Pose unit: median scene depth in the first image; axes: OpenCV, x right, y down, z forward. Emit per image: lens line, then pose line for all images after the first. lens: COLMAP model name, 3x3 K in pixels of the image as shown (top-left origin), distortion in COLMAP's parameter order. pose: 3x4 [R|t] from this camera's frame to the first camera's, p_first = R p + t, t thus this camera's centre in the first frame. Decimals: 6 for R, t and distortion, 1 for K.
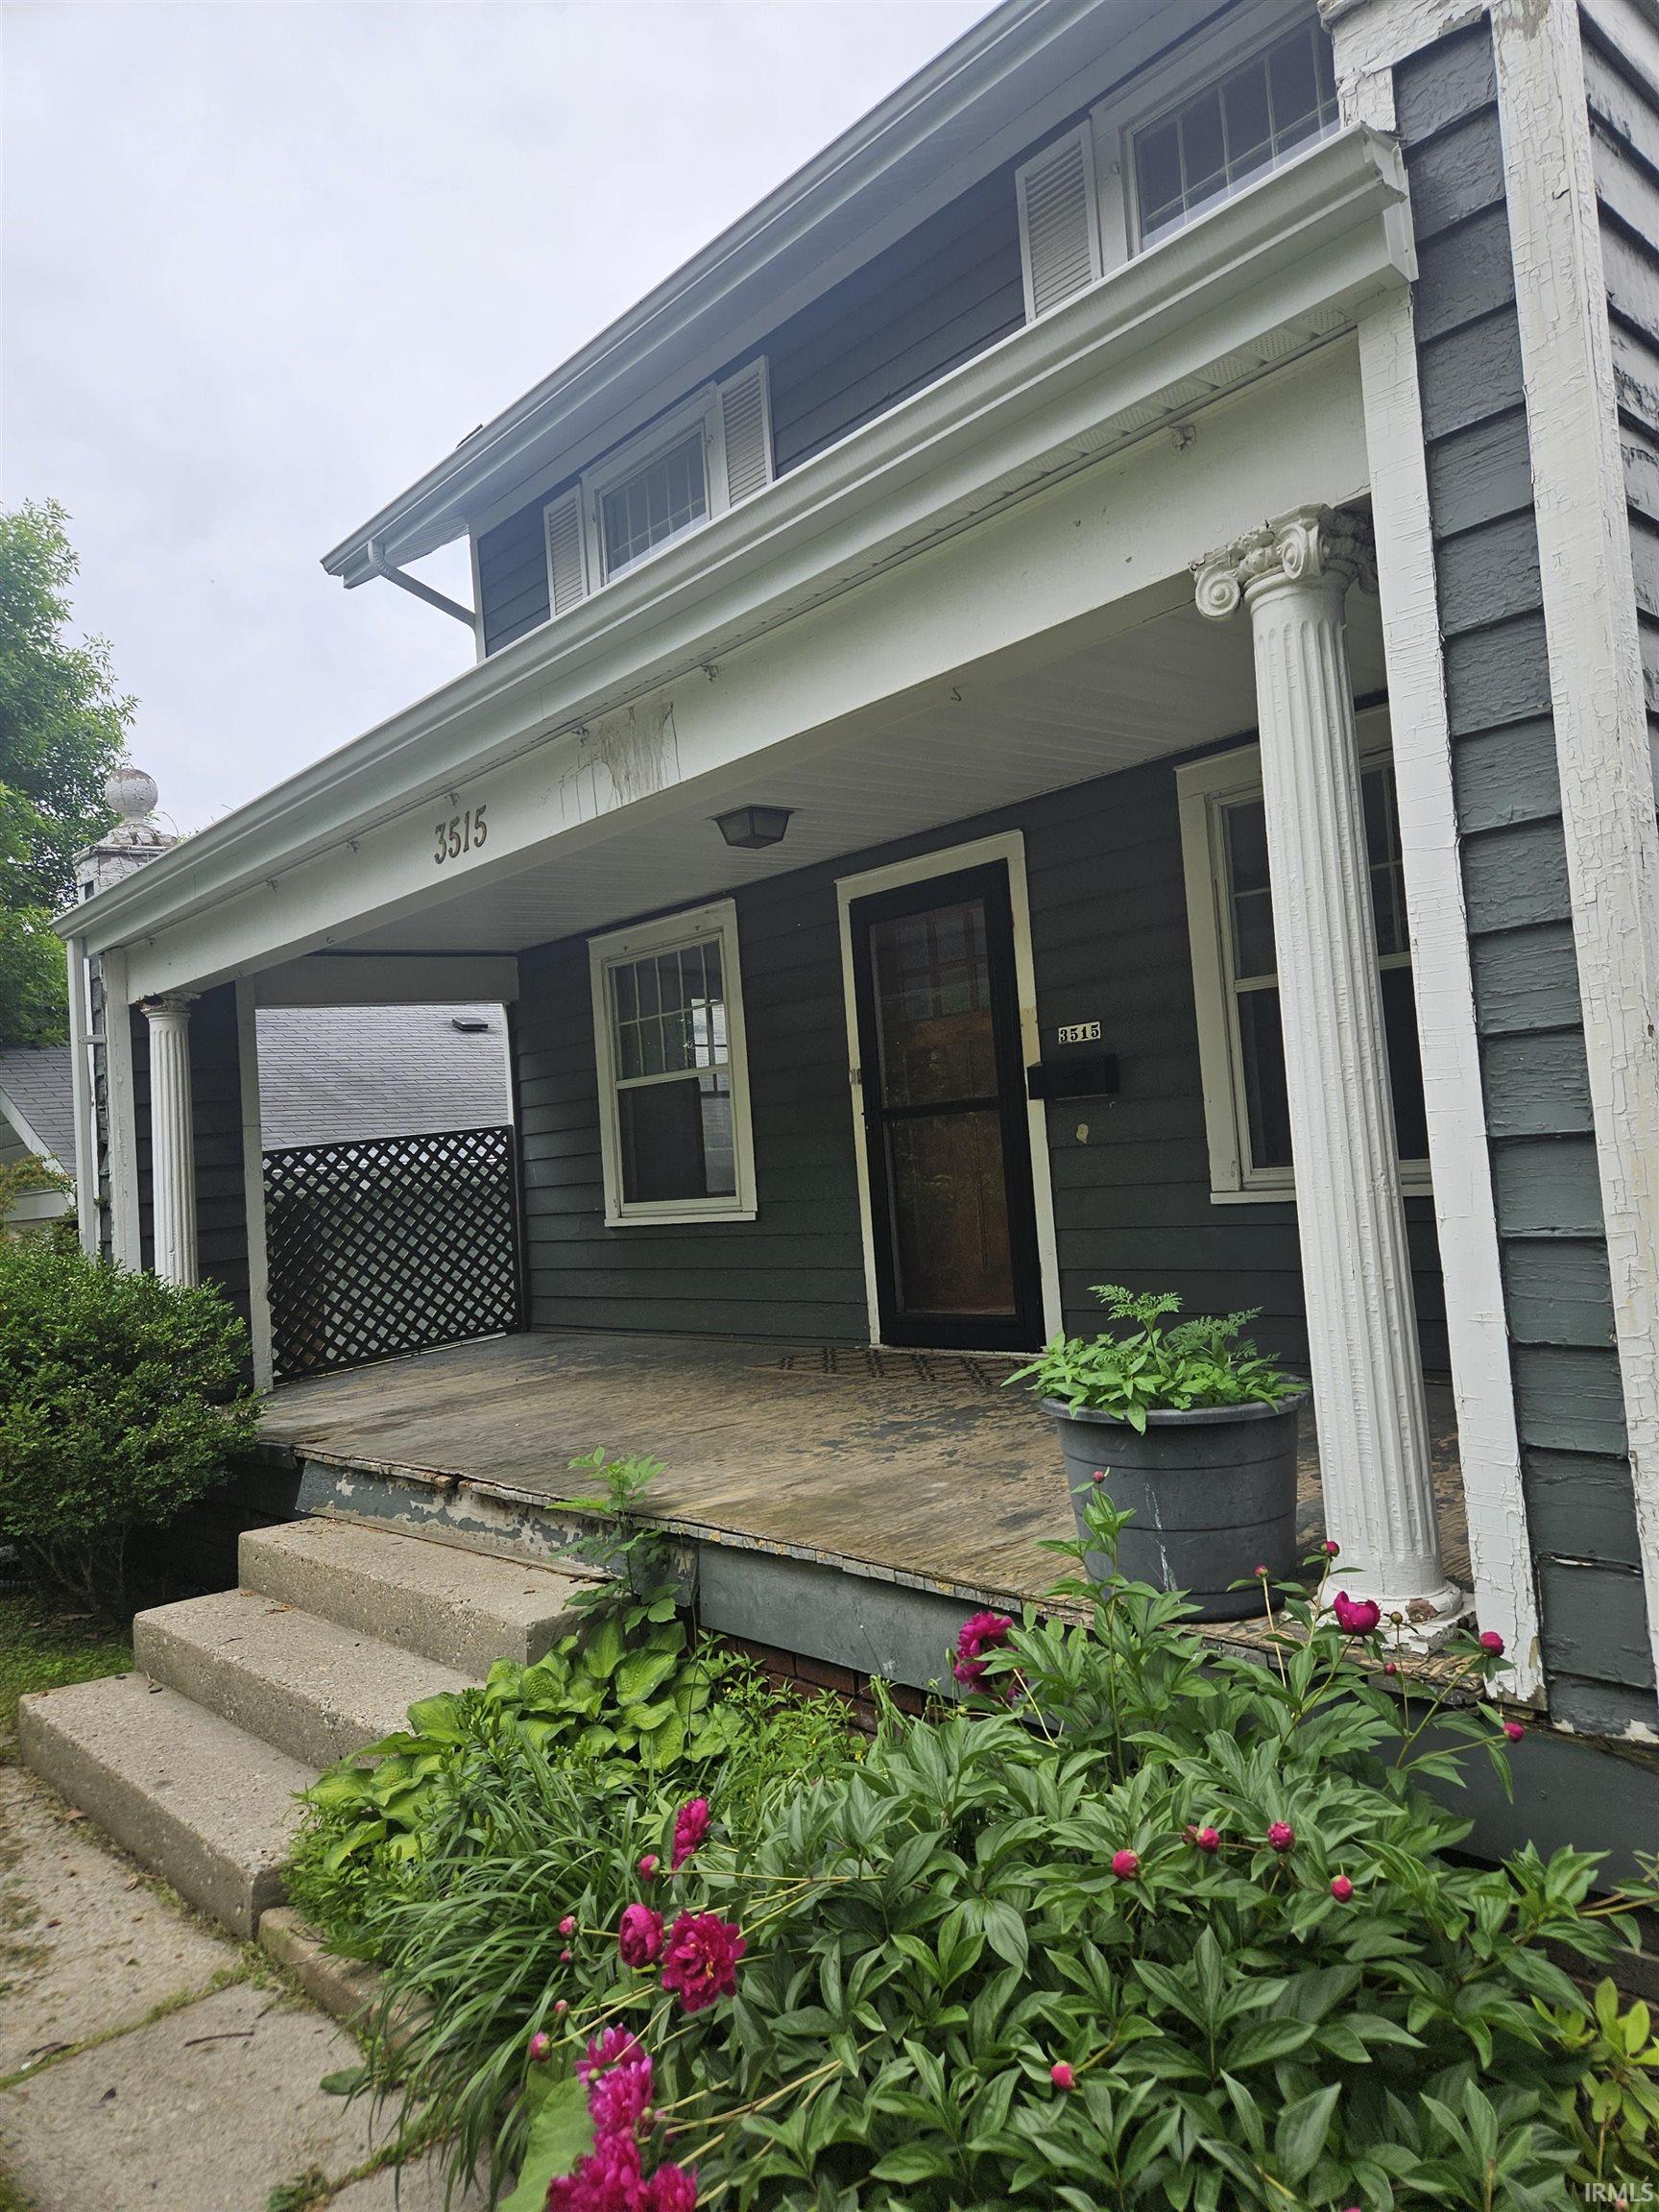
lens RADIAL K [[1461.2, 0, 915.5], [0, 1461.2, 1076.2], [0, 0, 1]] dist [0.064662, -0.000248]
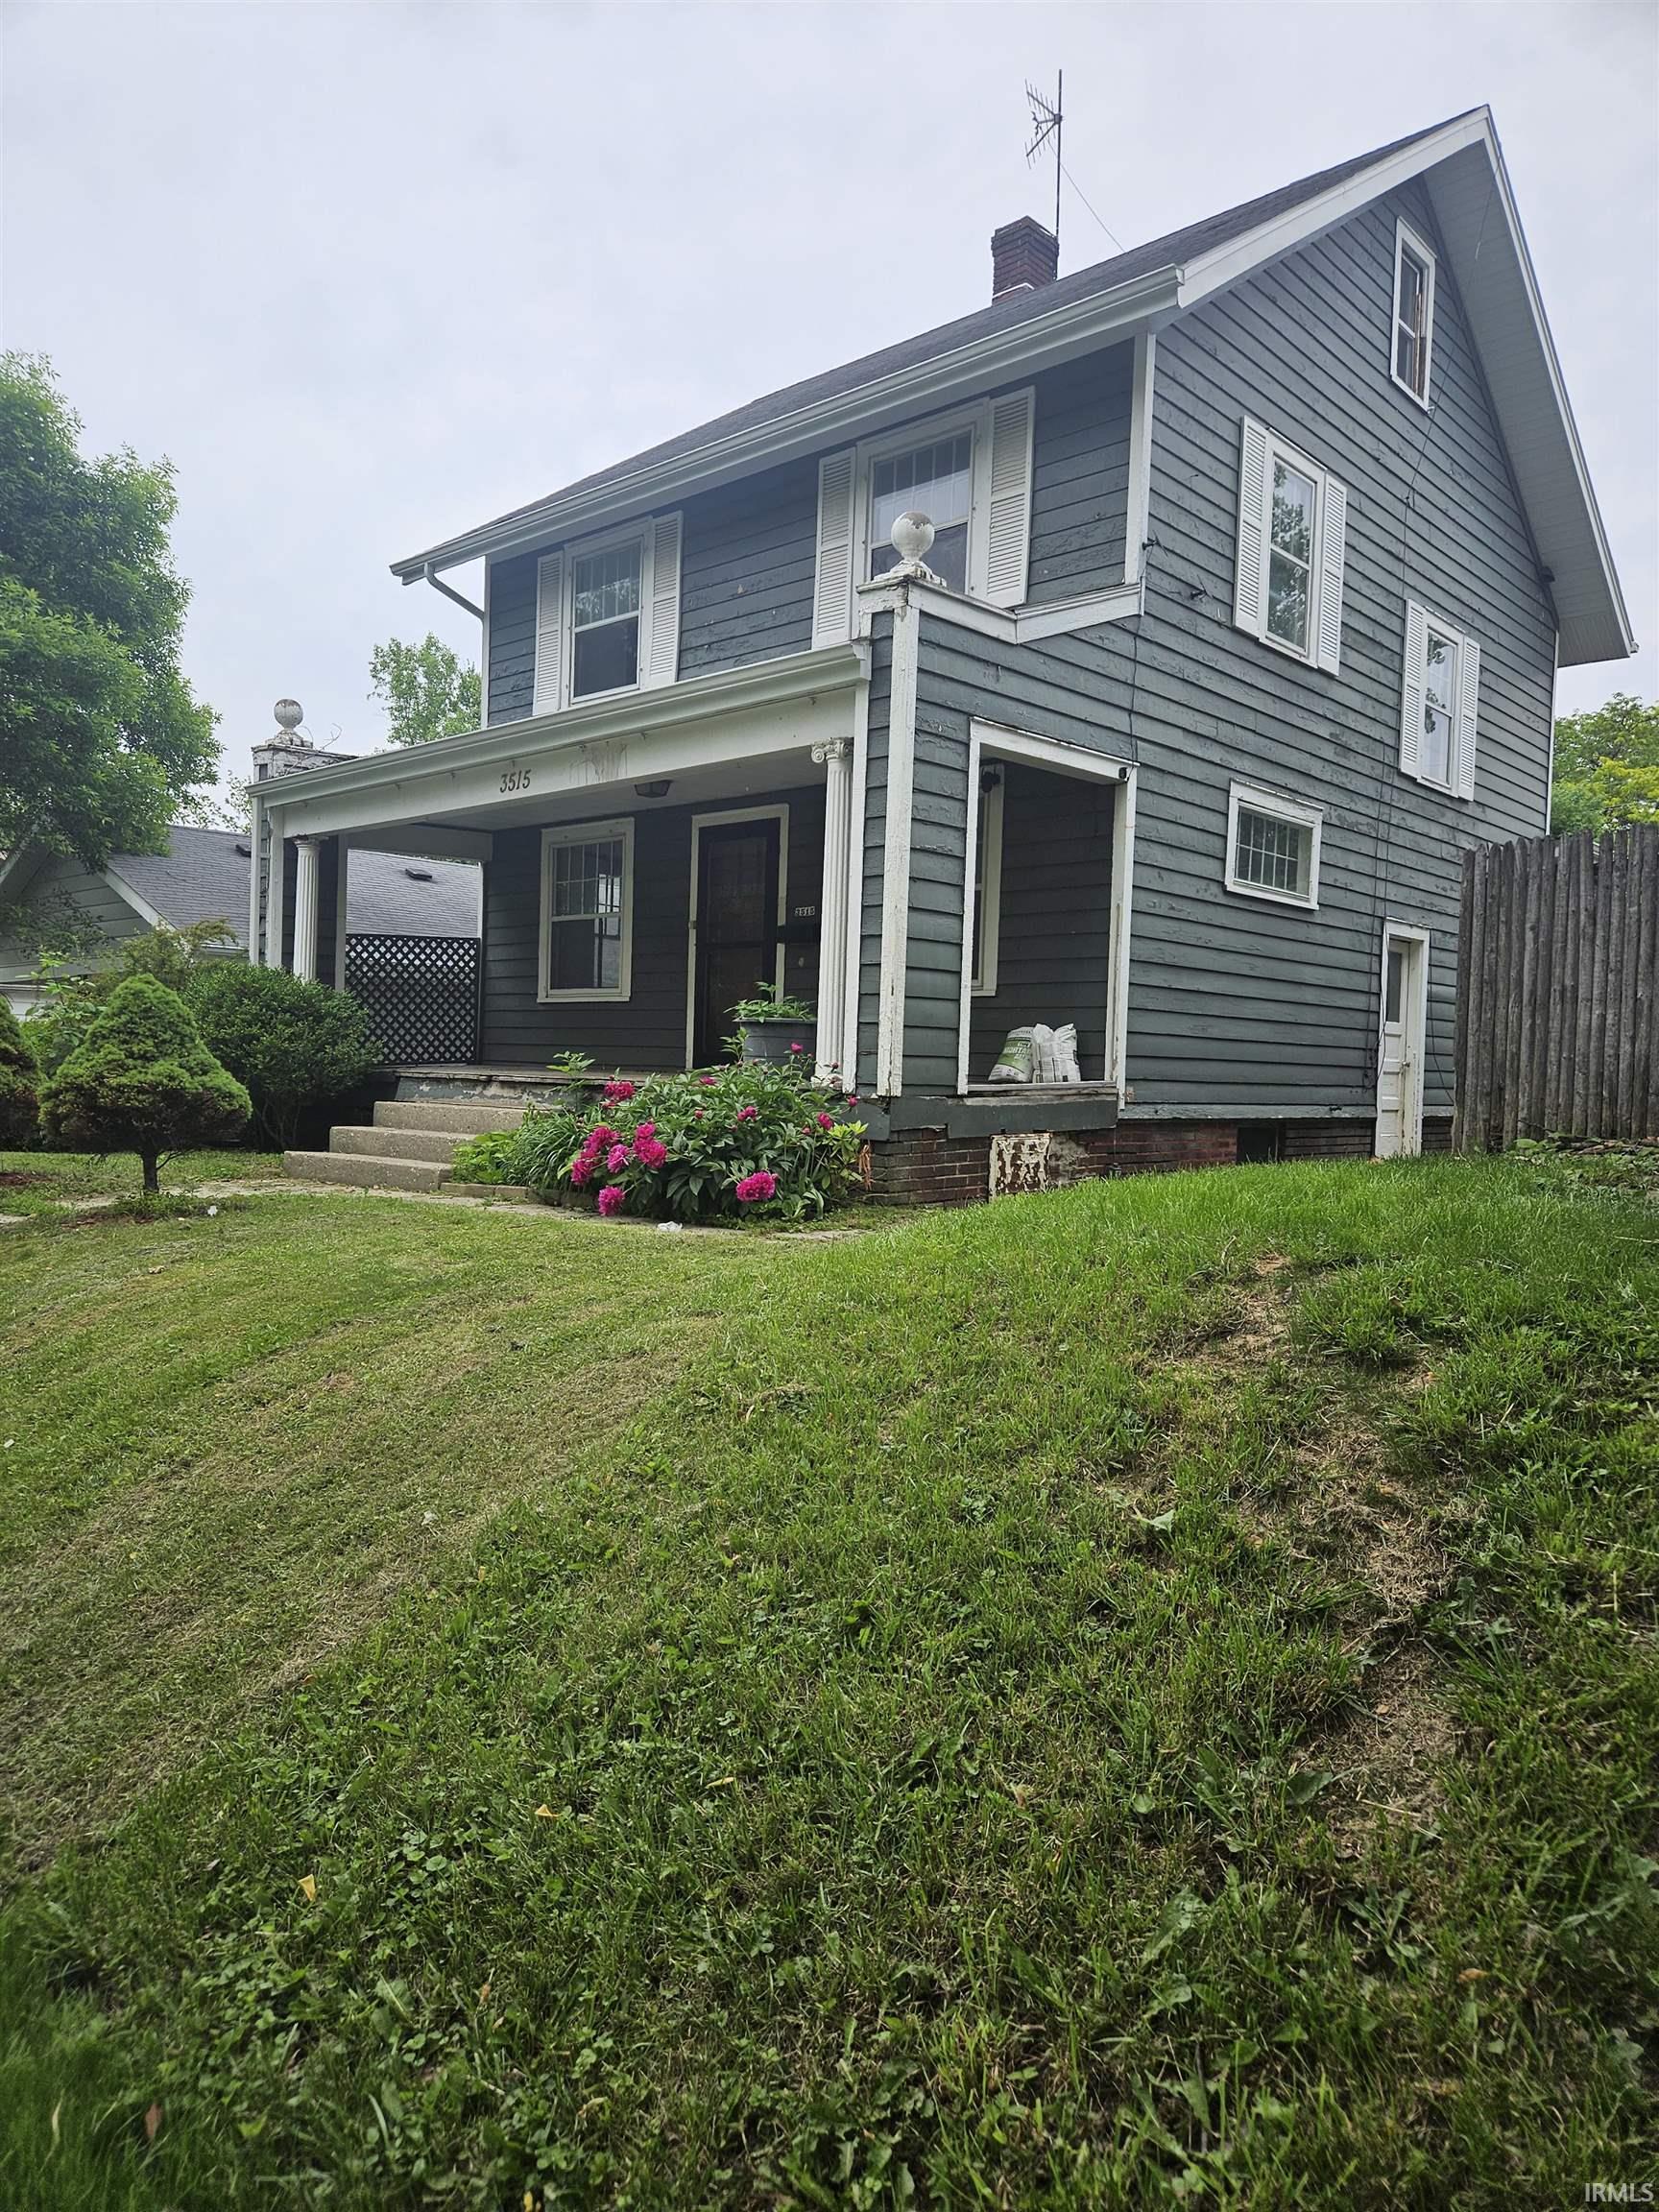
lens RADIAL K [[1432.8, 0, 829.5], [0, 1432.8, 1106.0], [0, 0, 1]] dist [0.072891, -0.053176]
pose [[0.993131, 0.105367, 0.050883, 0.069332], [-0.109313, 0.990598, 0.082258, 0.064610], [-0.041737, -0.087255, 0.995311, -0.911251]]
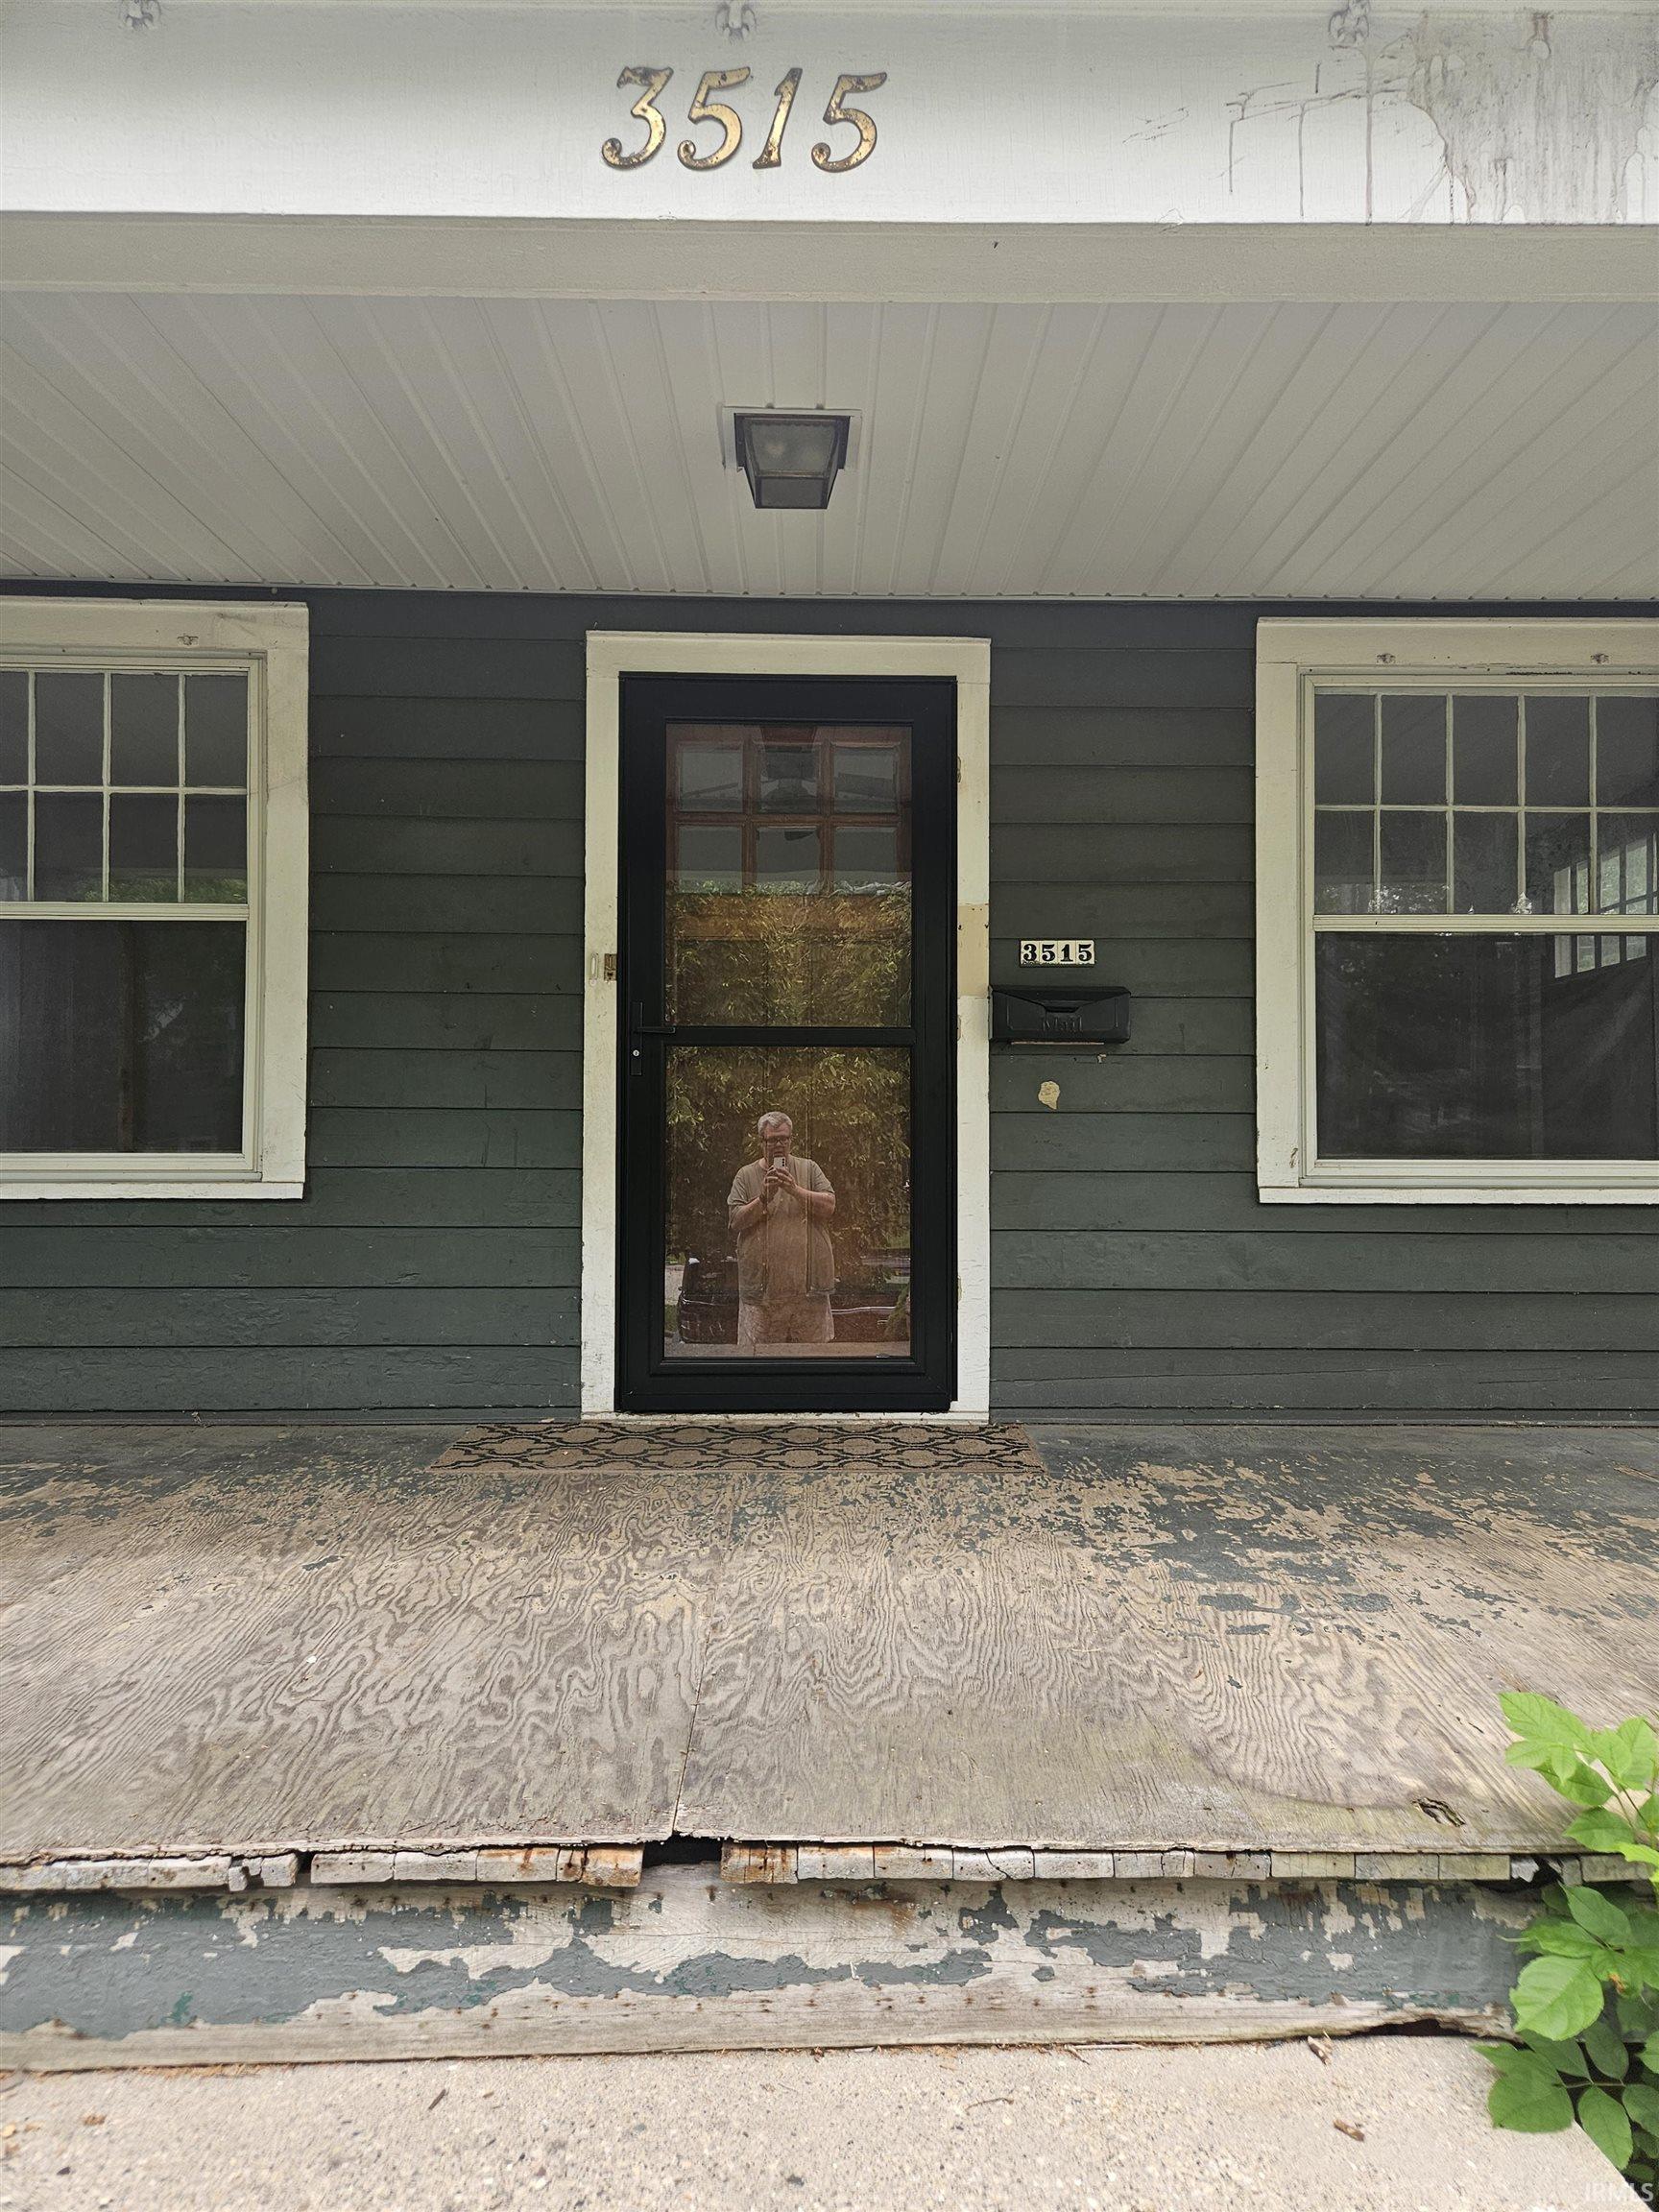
lens RADIAL K [[1432.8, 0, 829.5], [0, 1432.8, 1106.0], [0, 0, 1]] dist [0.072891, -0.053176]
pose [[0.685344, 0.101301, 0.721139, -0.432145], [-0.097874, 0.994106, -0.046630, 0.082822], [-0.721612, -0.038623, 0.691219, 0.573038]]
